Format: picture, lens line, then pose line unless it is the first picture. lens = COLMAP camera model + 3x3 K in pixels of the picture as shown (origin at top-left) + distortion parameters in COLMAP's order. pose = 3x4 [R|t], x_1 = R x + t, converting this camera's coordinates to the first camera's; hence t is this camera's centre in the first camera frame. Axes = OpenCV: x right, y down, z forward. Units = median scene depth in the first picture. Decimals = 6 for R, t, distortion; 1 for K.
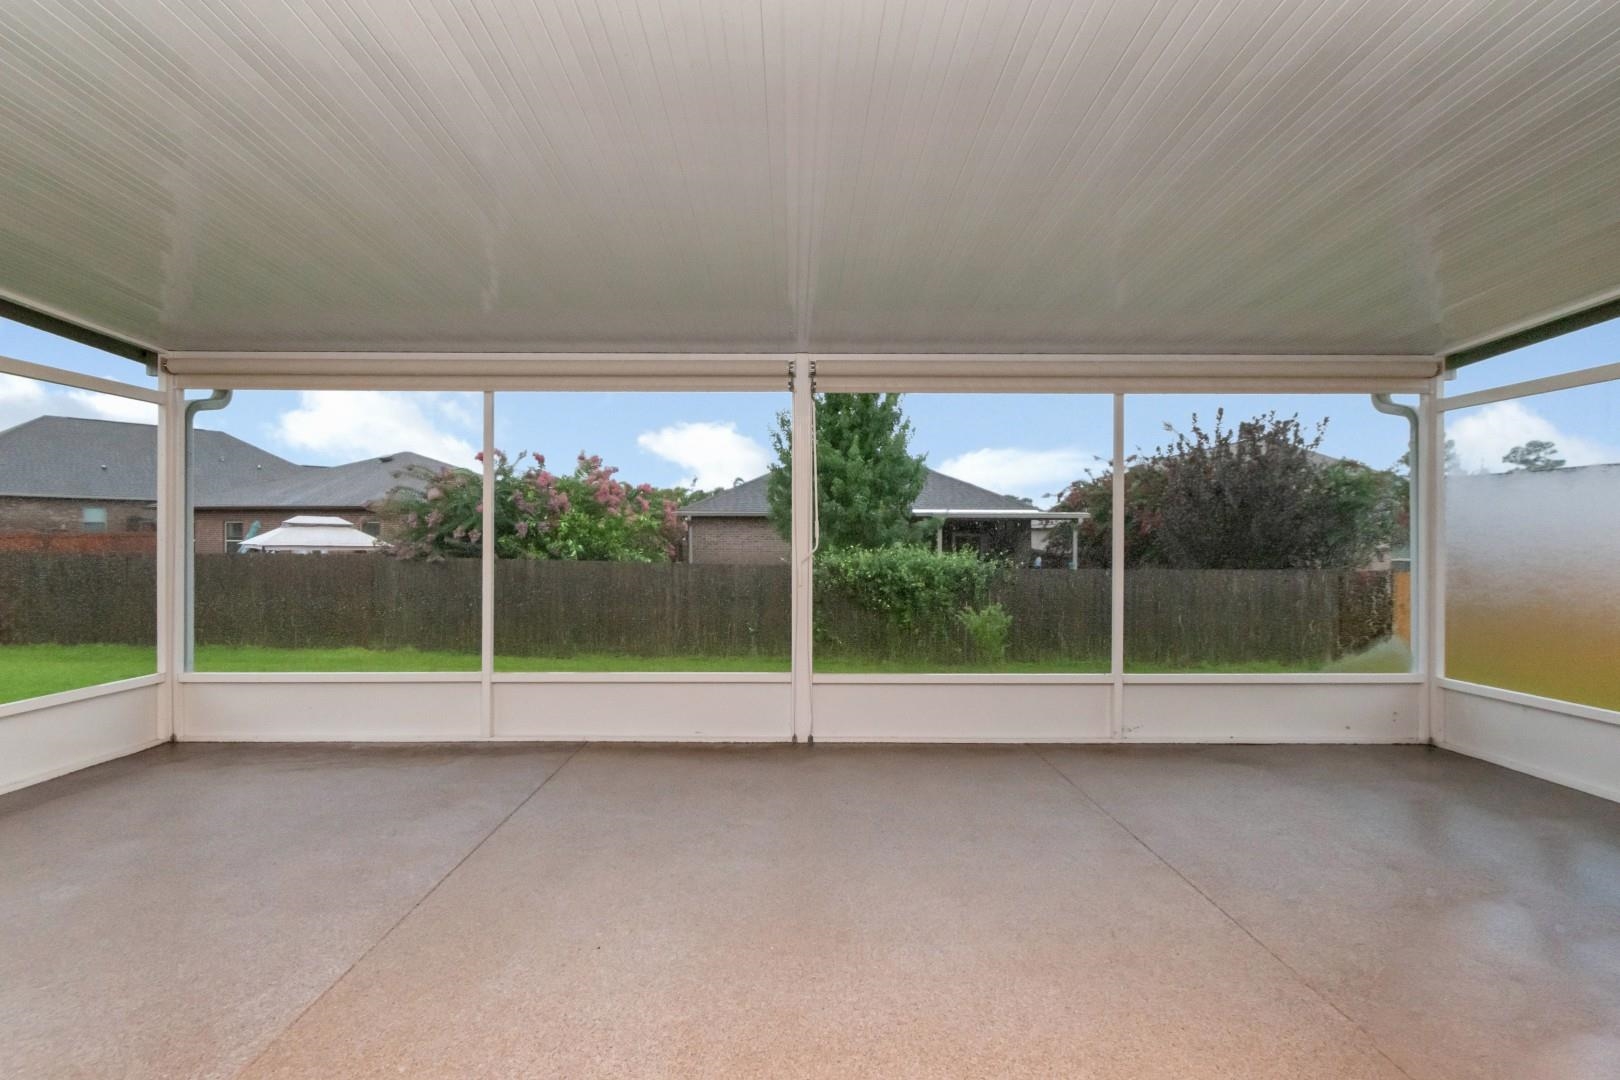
lens RADIAL K [[821.0, 0, 806.7], [0, 821.0, 538.6], [0, 0, 1]] dist [0.004012, 0.000021]
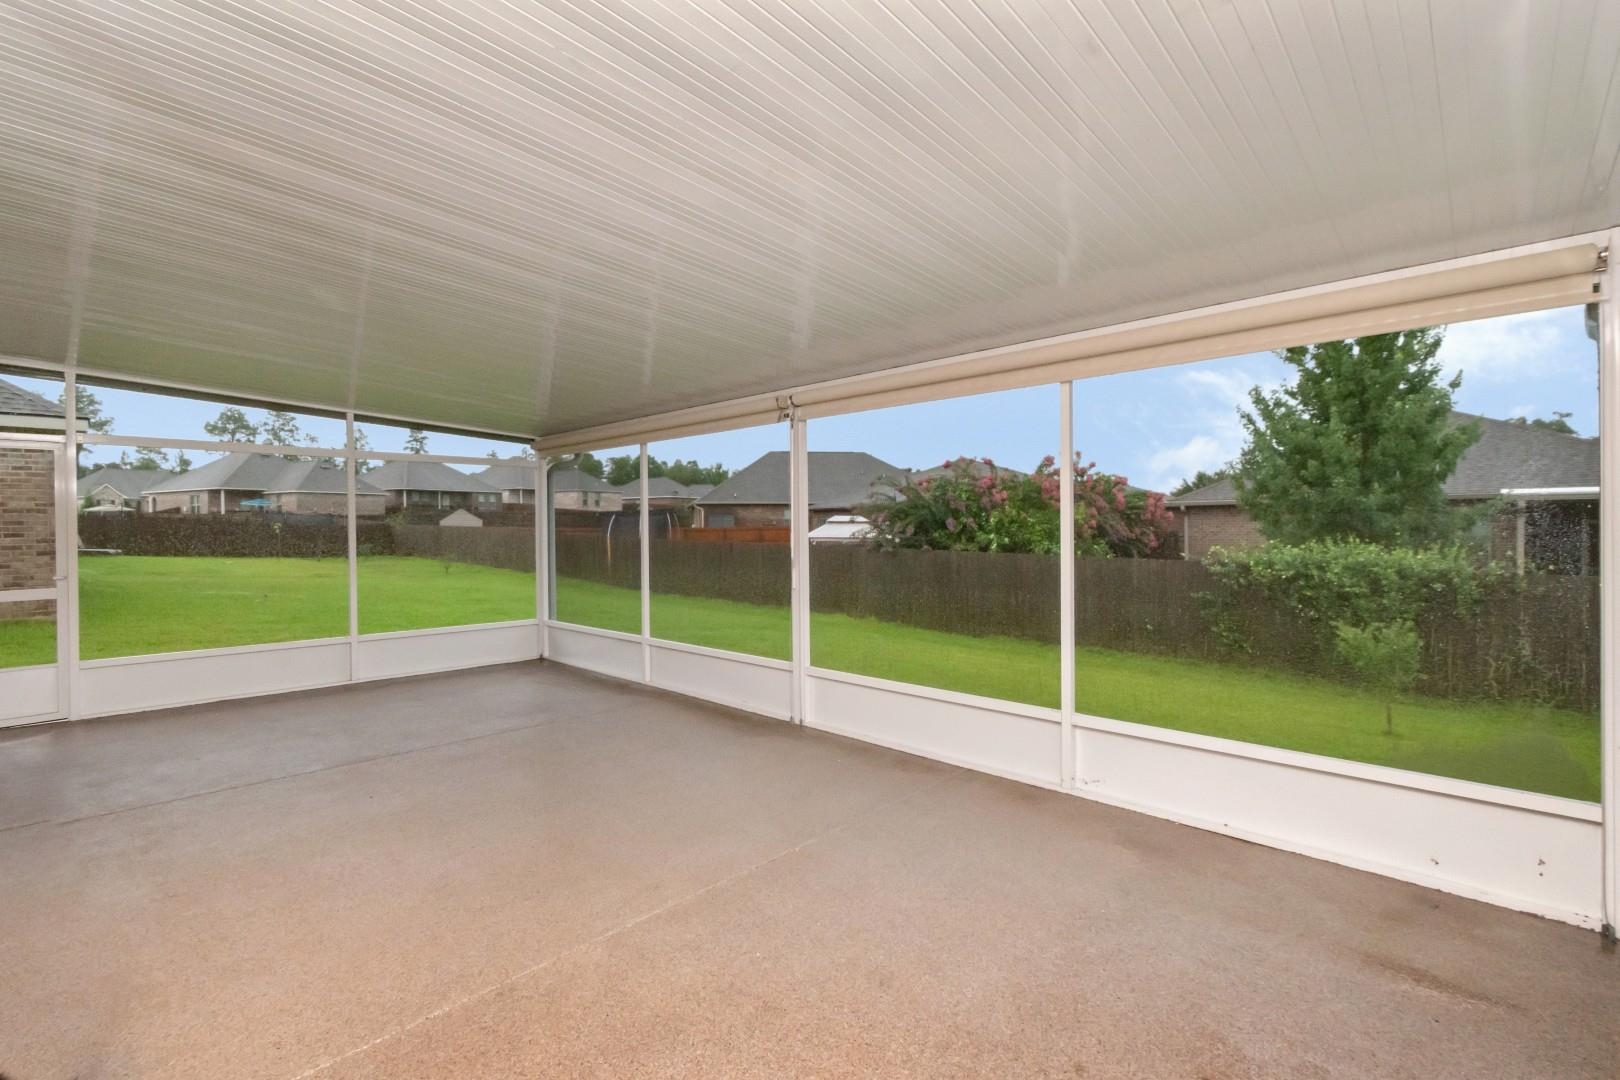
lens RADIAL K [[737.8, 0, 802.2], [0, 737.8, 538.3], [0, 0, 1]] dist [0.011588, -0.001582]
pose [[0.715240, 0.004418, -0.698865, 0.208638], [0.008528, 0.999850, 0.015049, -0.008494], [0.698827, -0.016723, 0.715096, 0.077146]]
